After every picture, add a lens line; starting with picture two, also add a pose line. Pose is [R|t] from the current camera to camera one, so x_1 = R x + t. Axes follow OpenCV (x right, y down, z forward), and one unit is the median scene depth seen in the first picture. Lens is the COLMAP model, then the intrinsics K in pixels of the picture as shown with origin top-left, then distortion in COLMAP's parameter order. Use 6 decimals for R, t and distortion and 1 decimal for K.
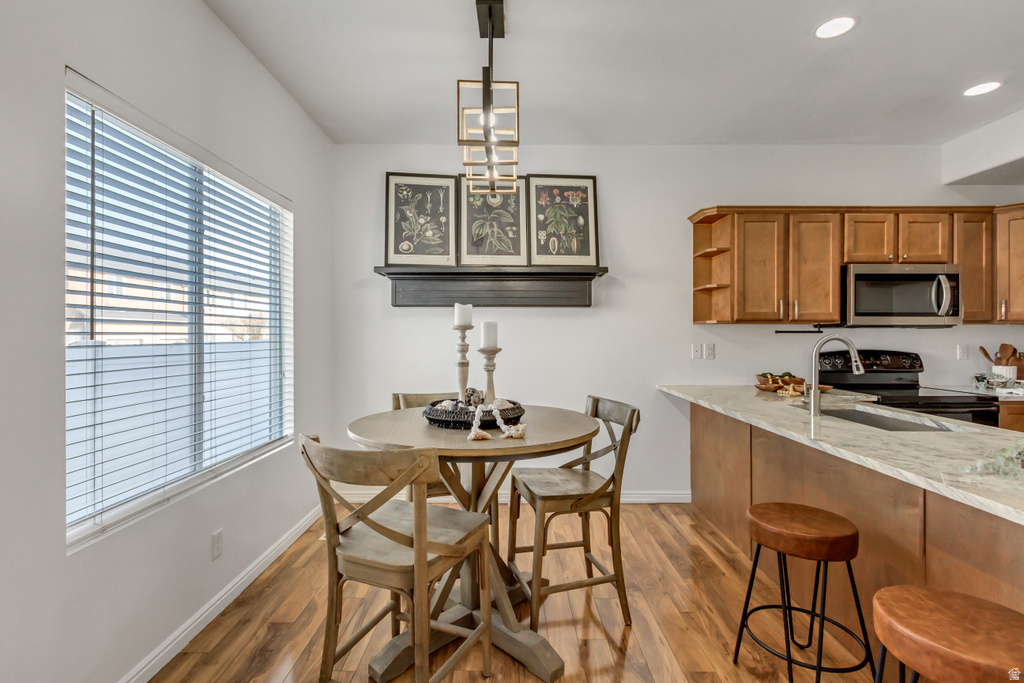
lens RADIAL K [[473.3, 0, 507.3], [0, 473.3, 336.1], [0, 0, 1]] dist [0.011106, -0.005146]
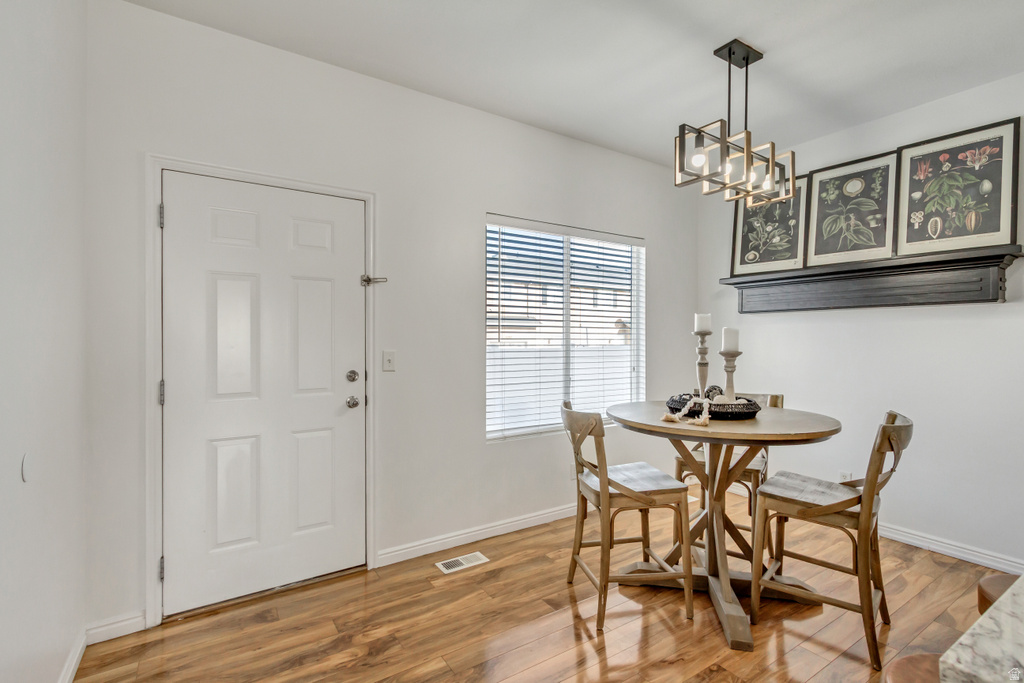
lens RADIAL K [[473.3, 0, 510.8], [0, 473.3, 337.0], [0, 0, 1]] dist [0.011106, -0.005146]
pose [[0.550651, -0.004111, -0.834726, 0.378627], [-0.002841, 0.999973, -0.006799, 0.000169], [0.834731, 0.006115, 0.550624, -0.032460]]
